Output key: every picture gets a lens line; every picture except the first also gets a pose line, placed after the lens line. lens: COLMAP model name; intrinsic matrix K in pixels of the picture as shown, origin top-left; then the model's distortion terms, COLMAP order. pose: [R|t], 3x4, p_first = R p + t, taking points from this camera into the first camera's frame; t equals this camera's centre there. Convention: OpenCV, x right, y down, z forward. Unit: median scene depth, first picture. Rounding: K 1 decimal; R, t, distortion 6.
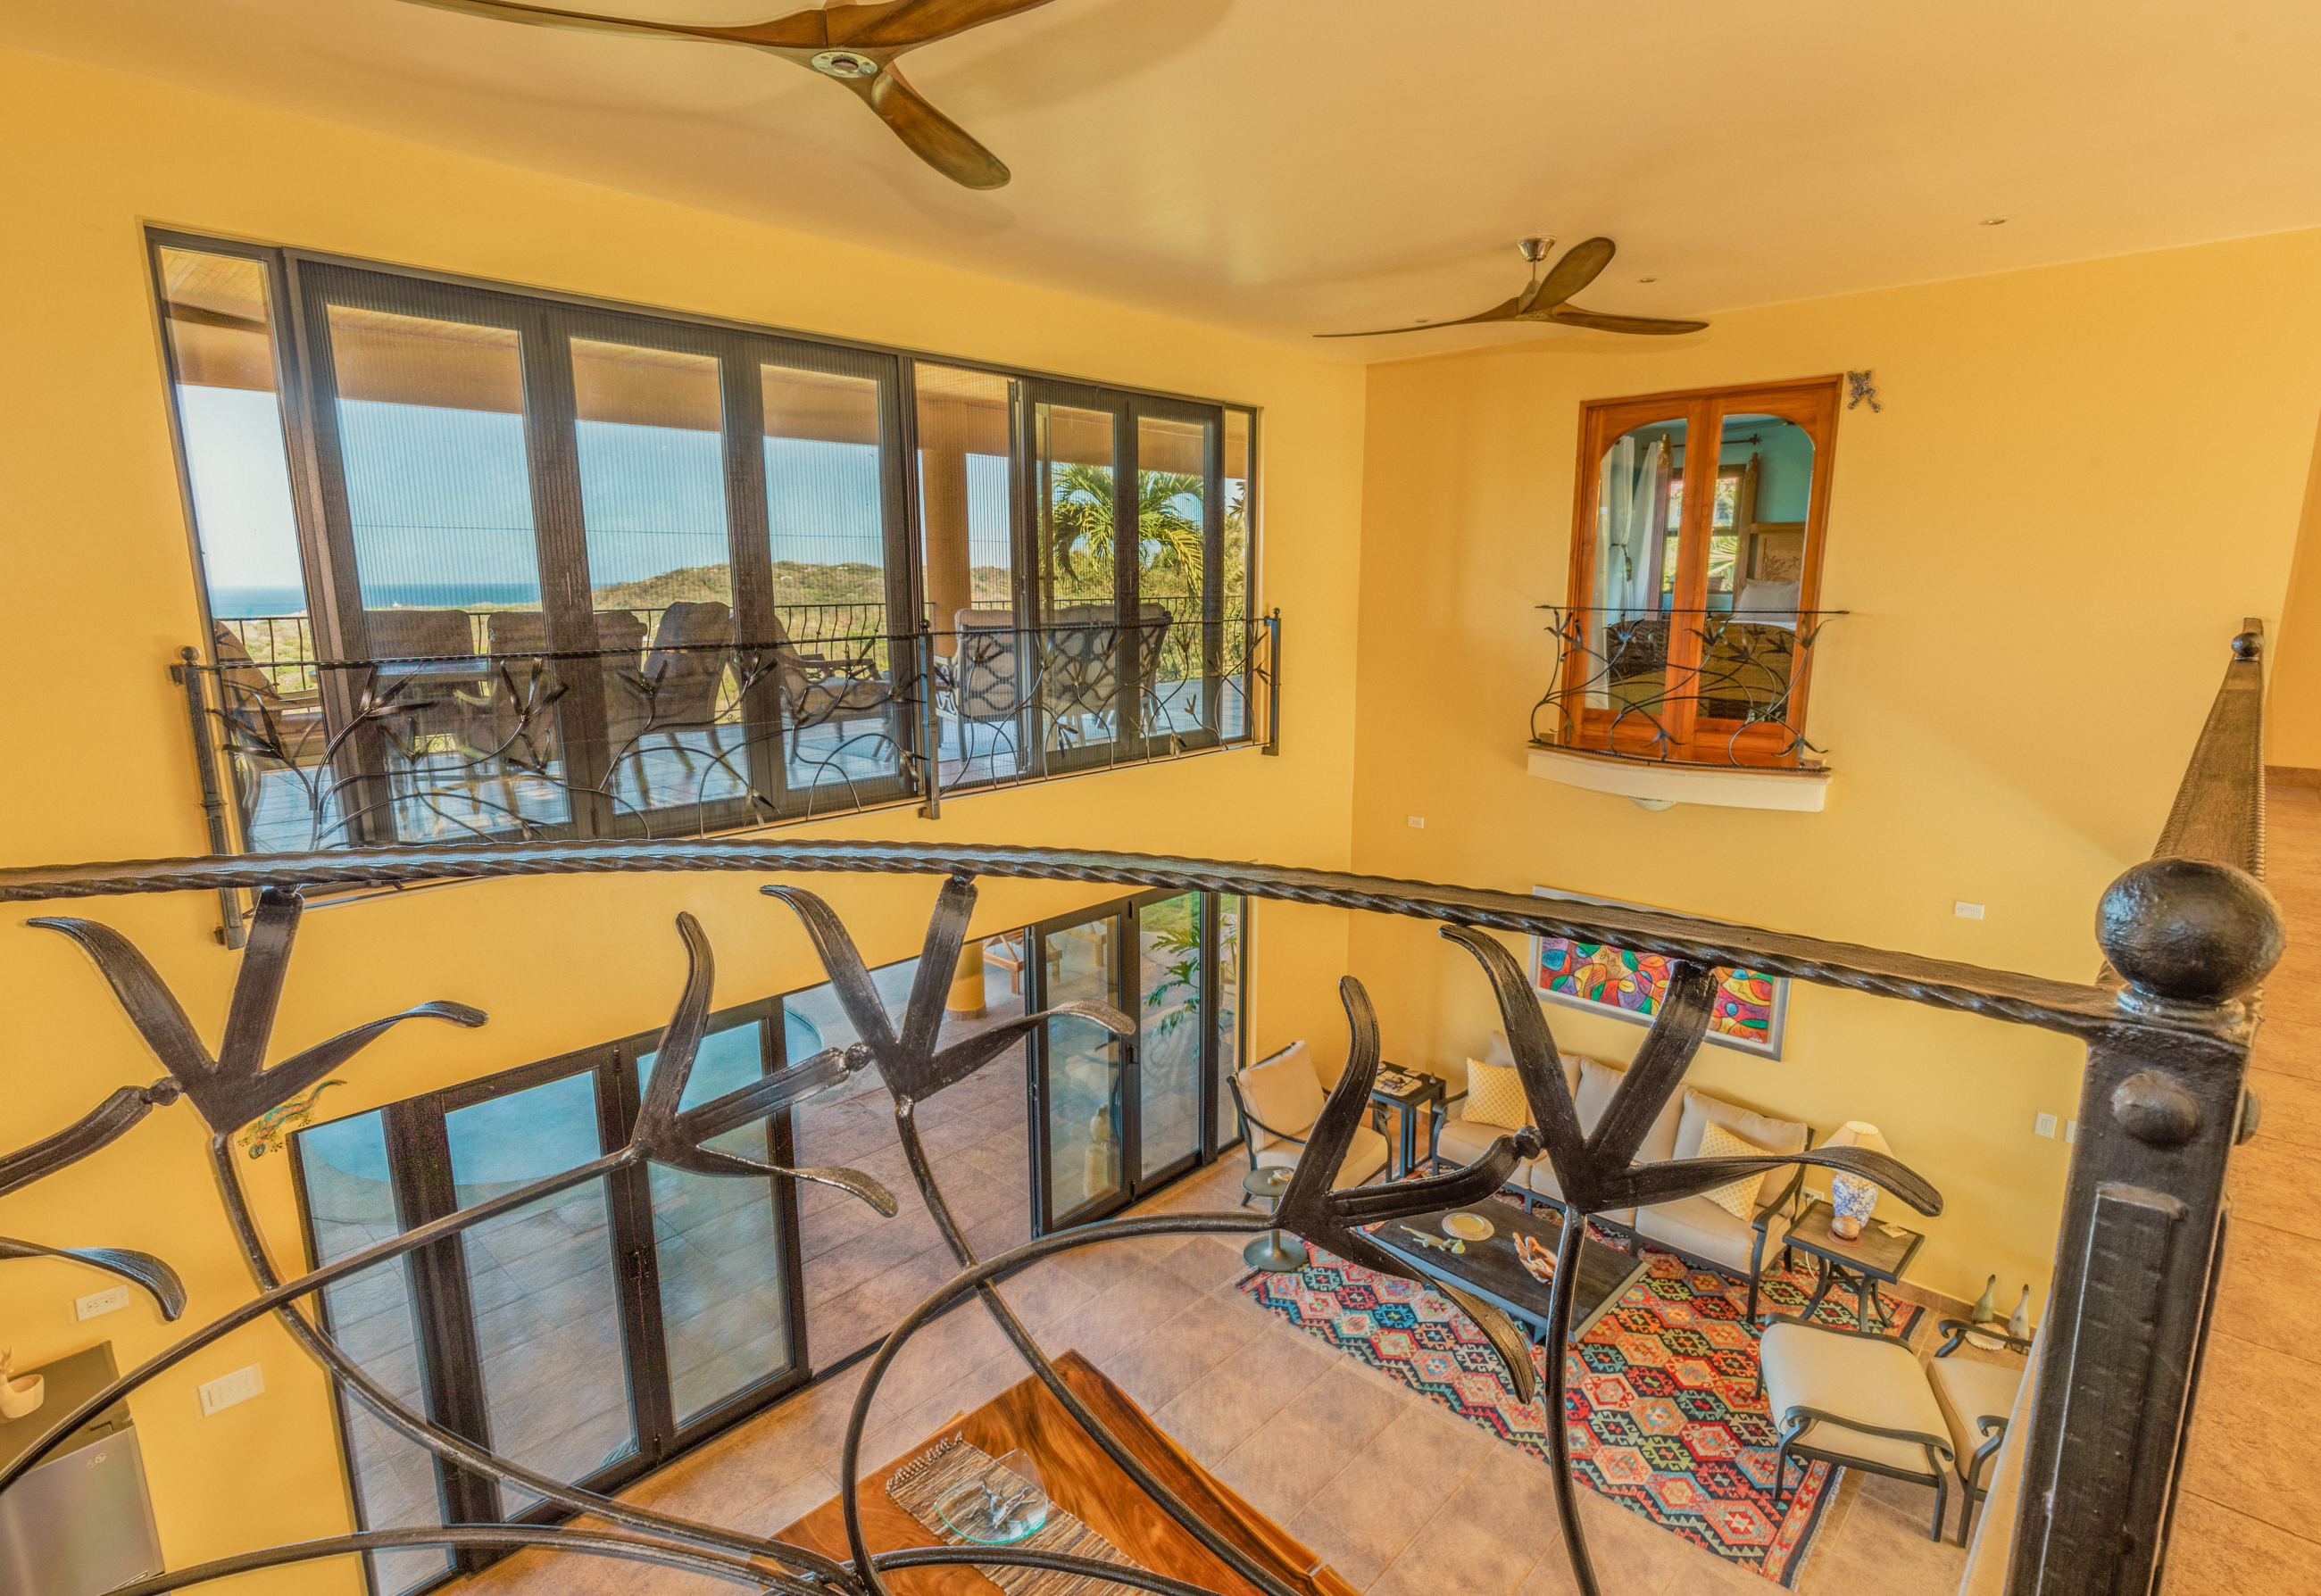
lens RADIAL K [[1193.1, 0, 1163.3], [0, 1193.1, 787.3], [0, 0, 1]] dist [0.000167, -0.000268]
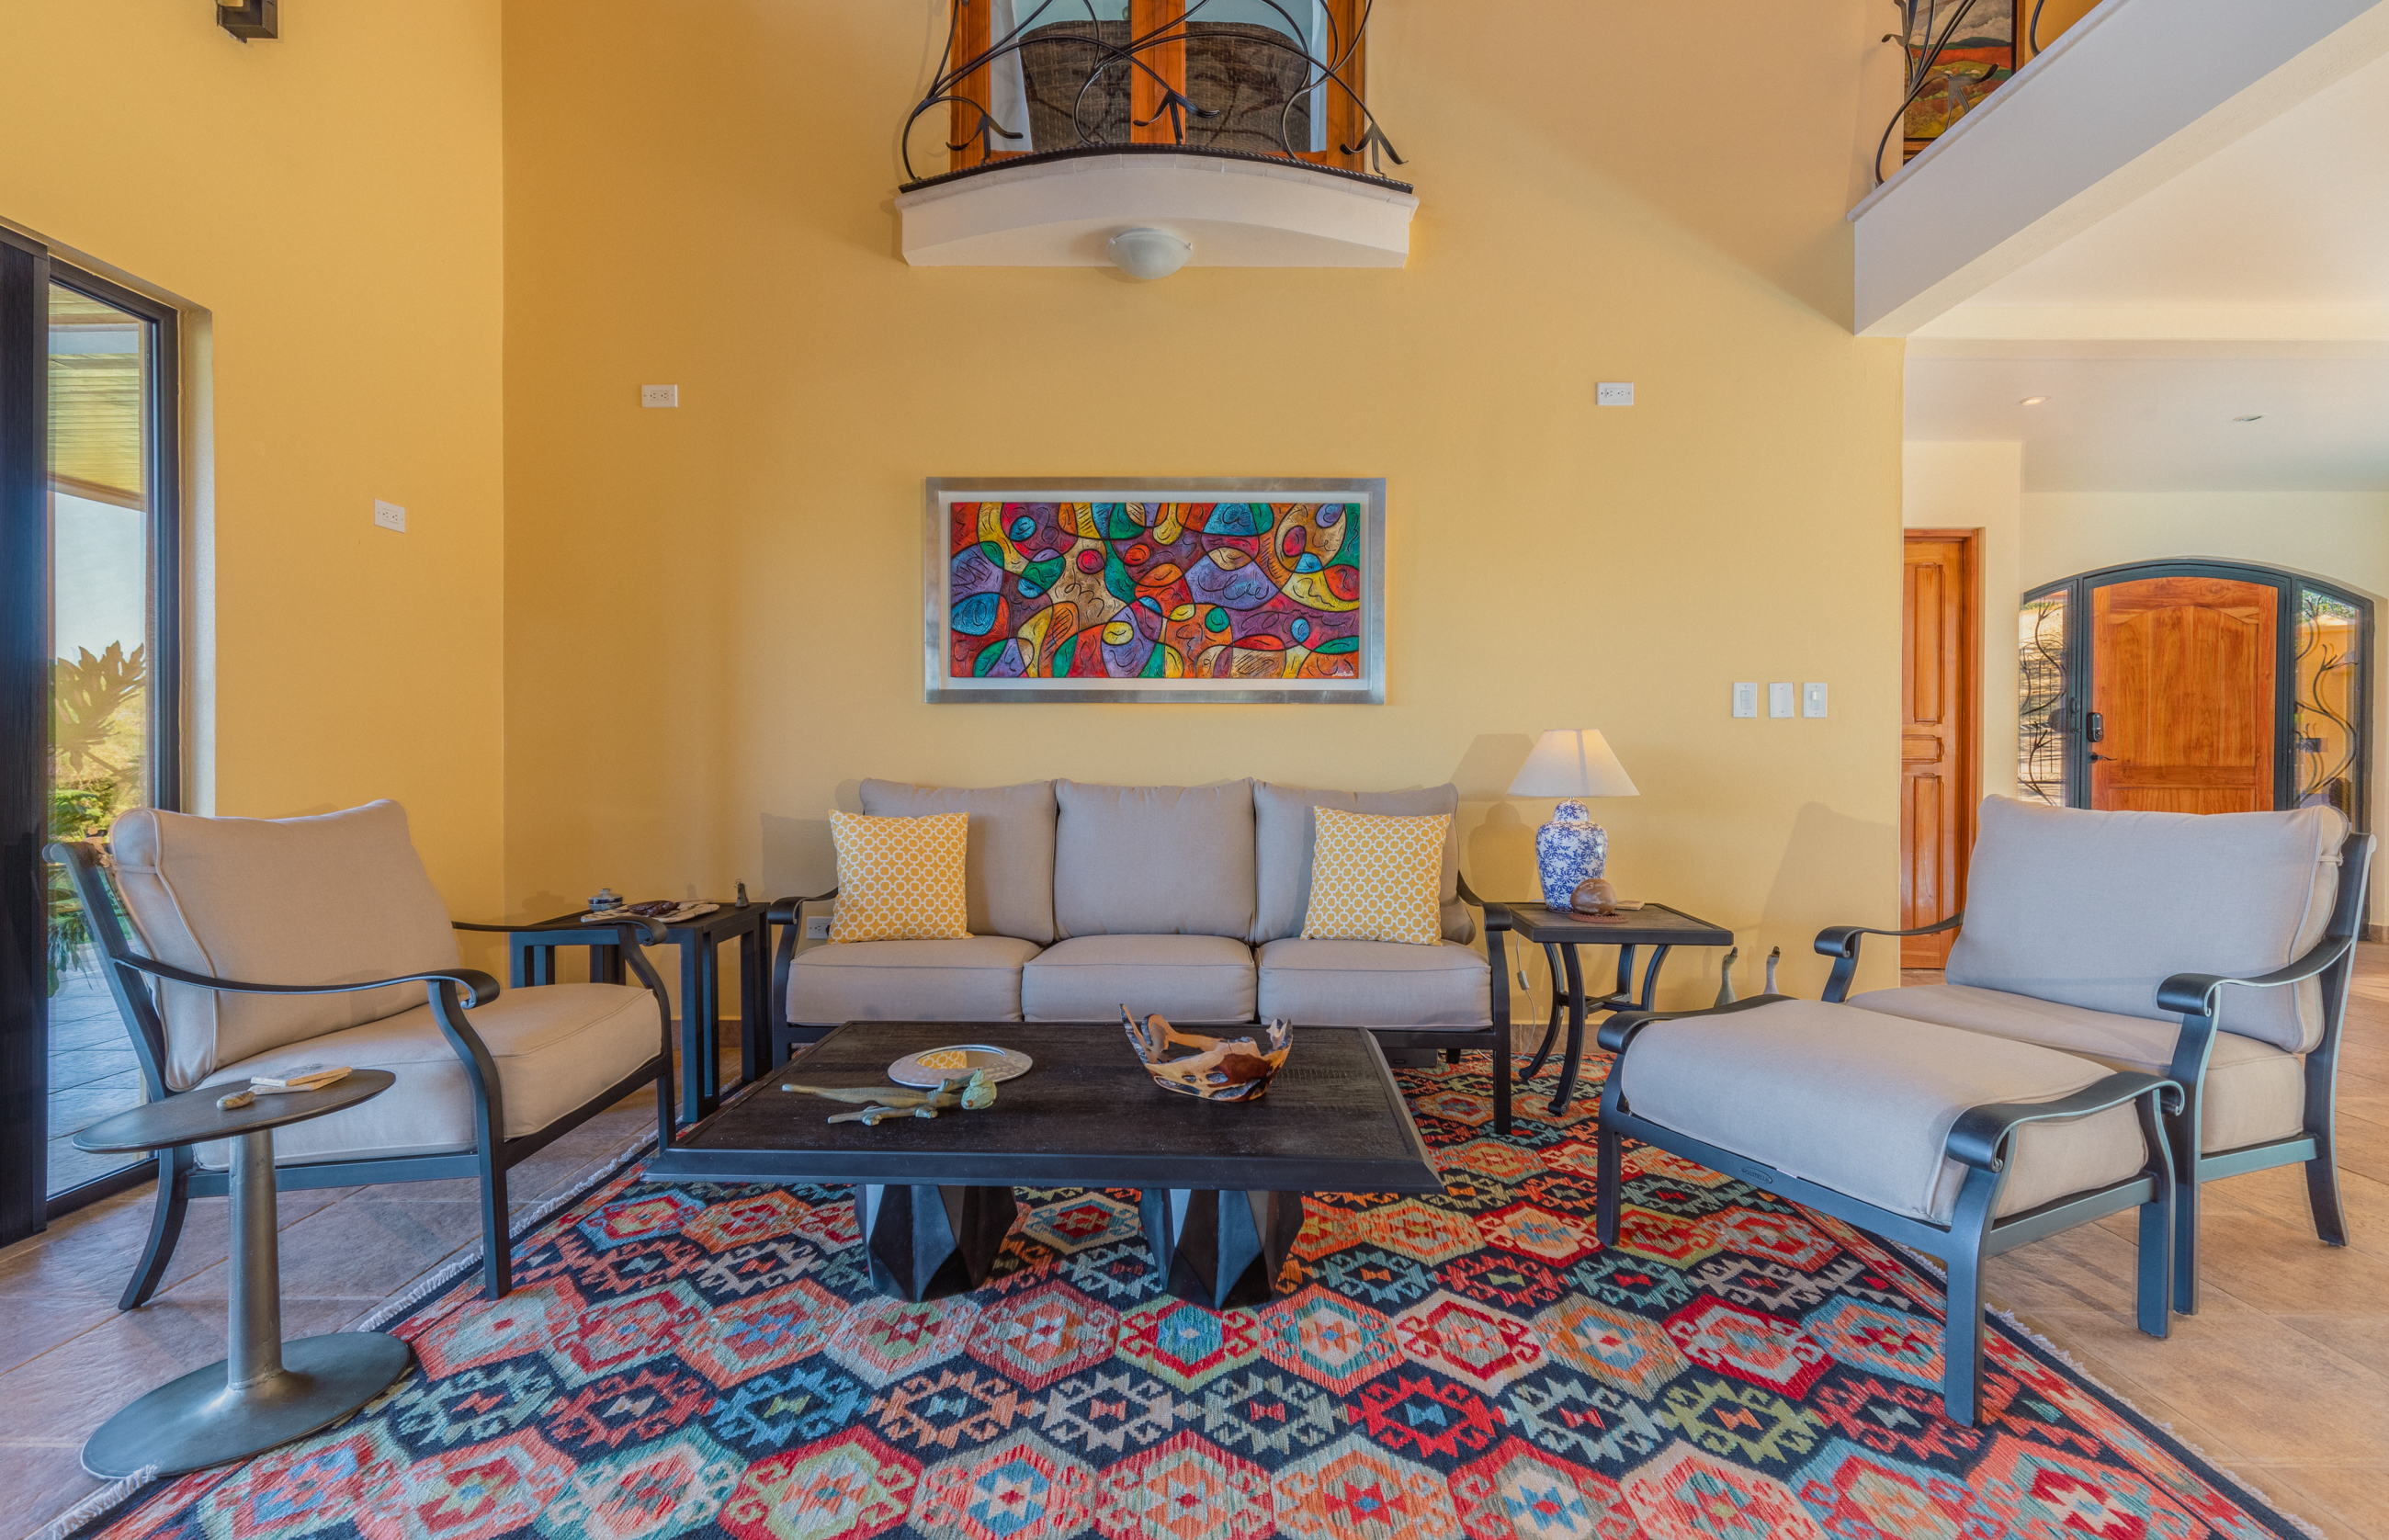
lens RADIAL K [[1102.2, 0, 1194.5], [0, 1102.2, 770.0], [0, 0, 1]] dist [0.009900, -0.000045]
pose [[0.739204, -0.006031, 0.673455, 0.089021], [0.134220, 0.981220, -0.138536, 0.344603], [-0.659972, 0.192797, 0.726131, 0.717165]]
